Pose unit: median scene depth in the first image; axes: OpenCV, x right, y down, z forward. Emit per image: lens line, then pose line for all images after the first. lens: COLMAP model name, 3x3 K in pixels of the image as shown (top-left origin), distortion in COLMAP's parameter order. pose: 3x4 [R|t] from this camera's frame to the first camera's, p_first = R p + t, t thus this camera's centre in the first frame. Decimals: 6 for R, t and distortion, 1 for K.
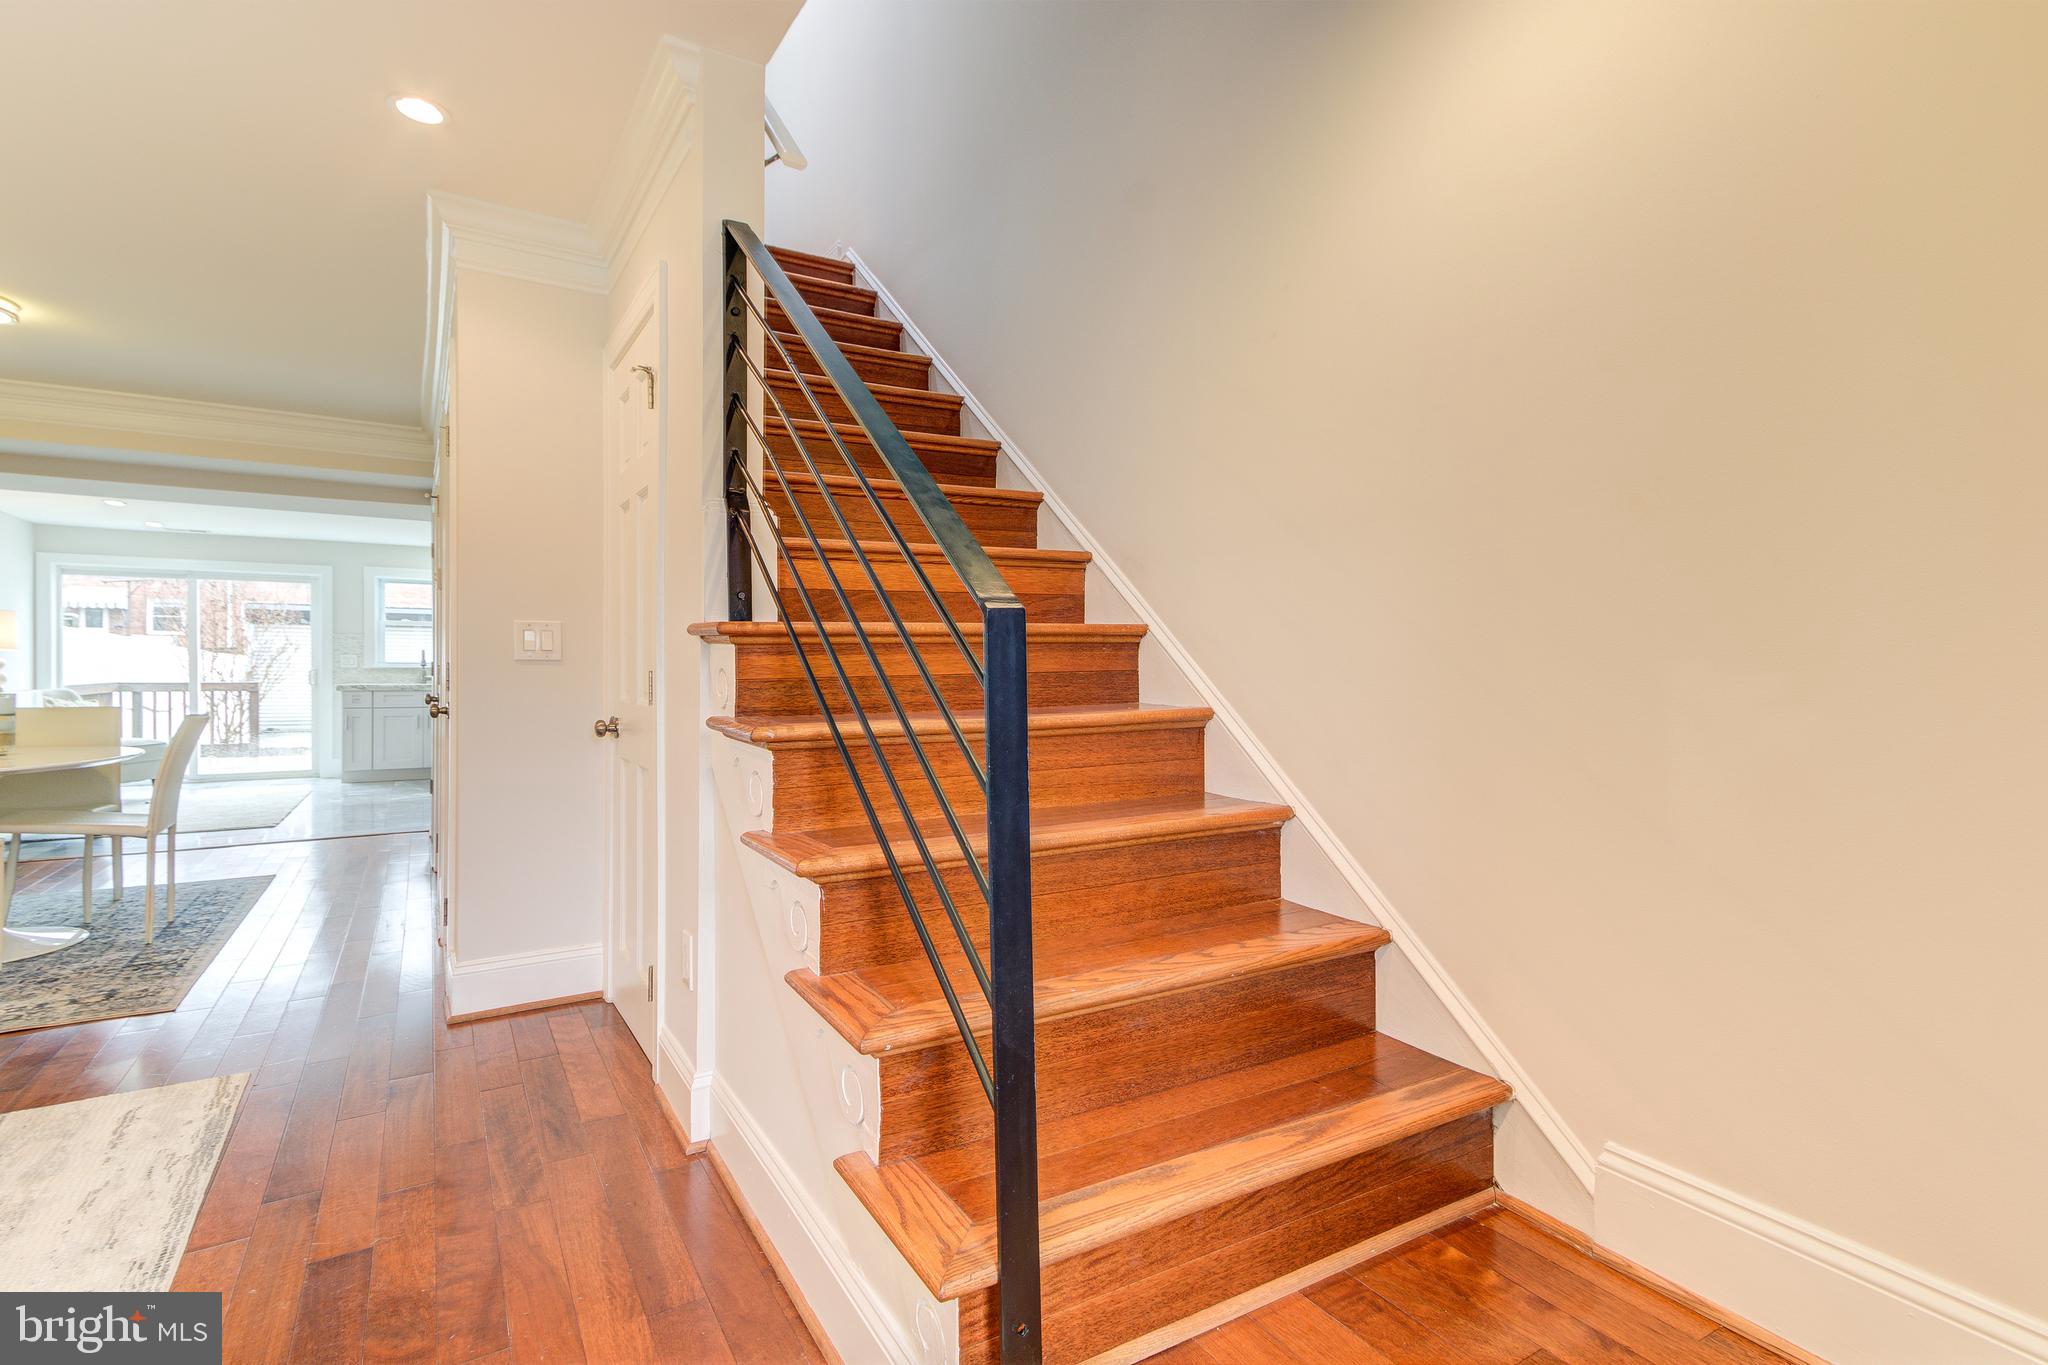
lens RADIAL K [[998.4, 0, 1020.5], [0, 998.4, 672.1], [0, 0, 1]] dist [0.017820, 0.008701]
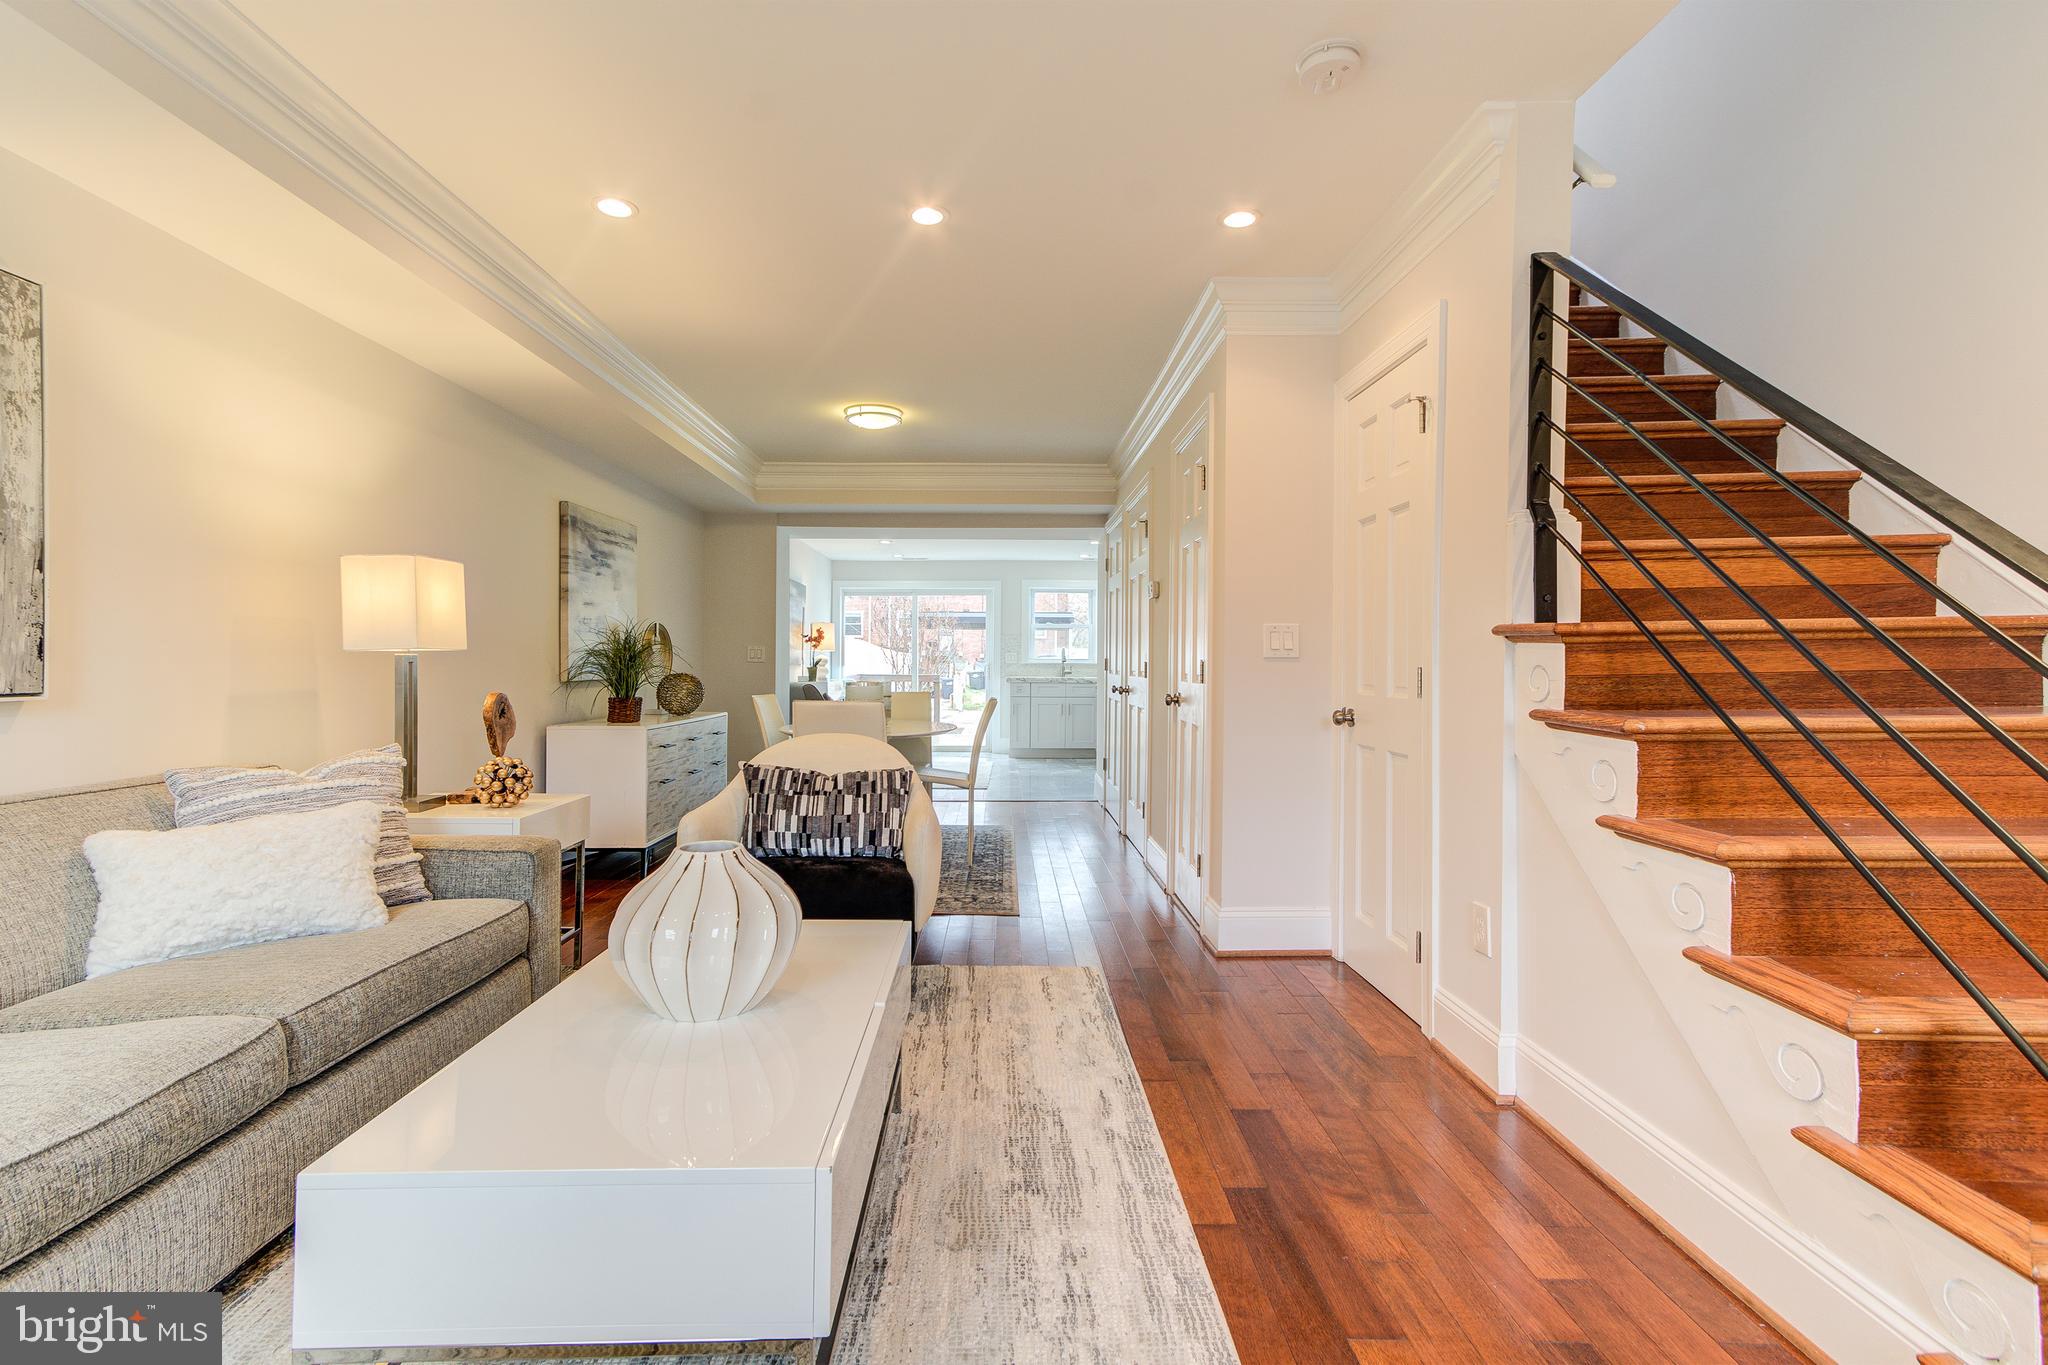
lens RADIAL K [[998.4, 0, 991.3], [0, 998.4, 664.7], [0, 0, 1]] dist [0.017820, 0.008701]
pose [[0.858169, 0.001584, -0.513365, -0.233291], [-0.003237, 0.999992, -0.002324, 0.000085], [0.513358, 0.003656, 0.858167, -0.236855]]
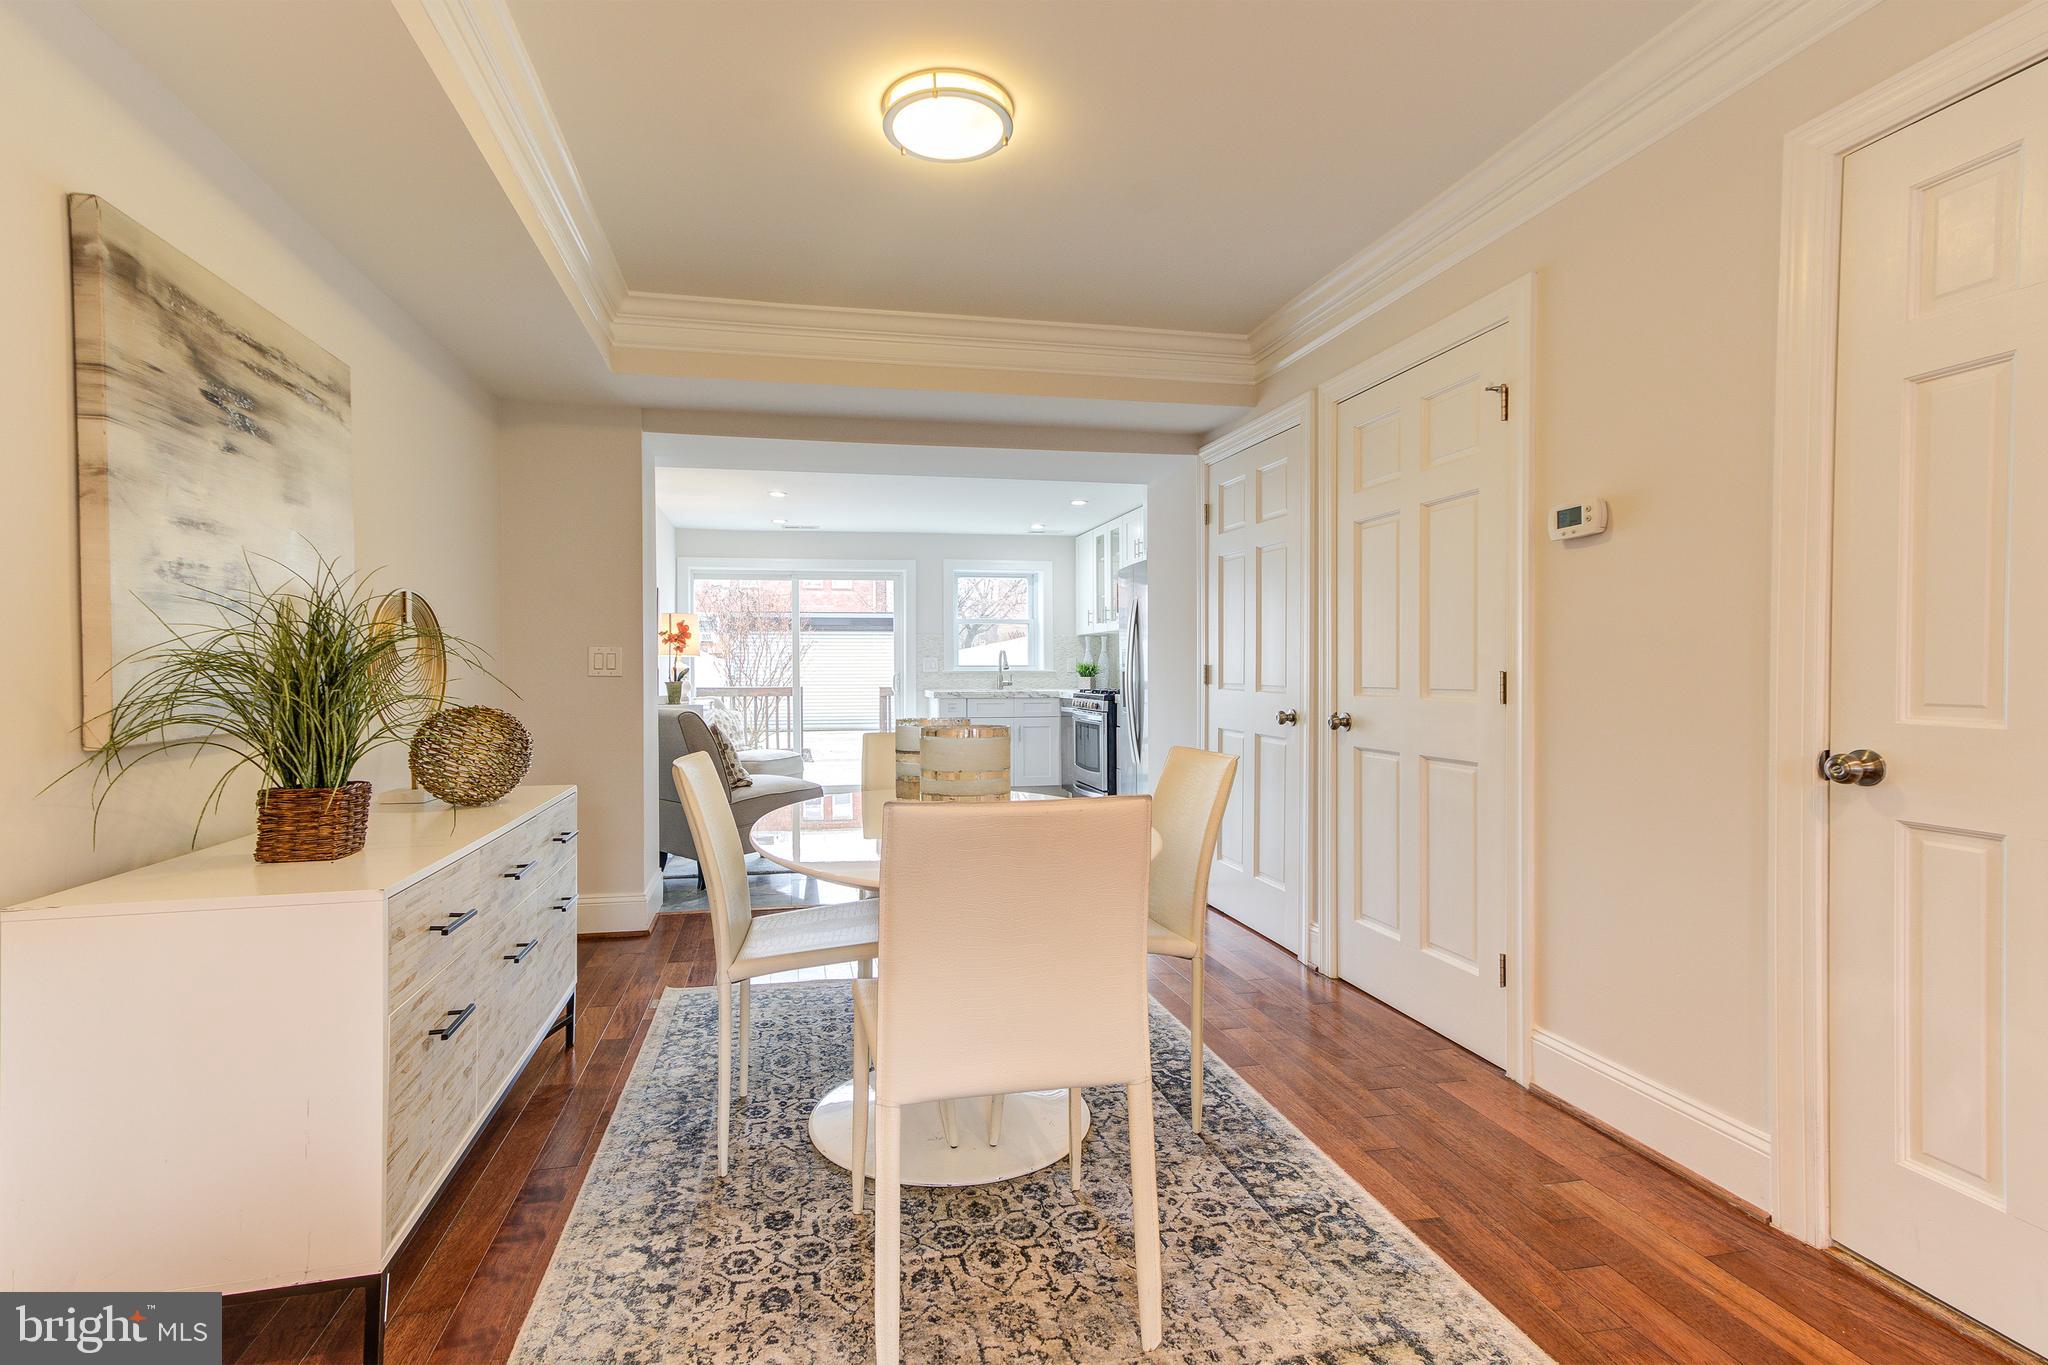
lens RADIAL K [[998.4, 0, 1032.9], [0, 998.4, 672.6], [0, 0, 1]] dist [0.017820, 0.008701]
pose [[0.957405, -0.005930, -0.288686, -1.307577], [0.006380, 0.999979, 0.000617, -0.016130], [0.288677, -0.002433, 0.957424, 0.661458]]
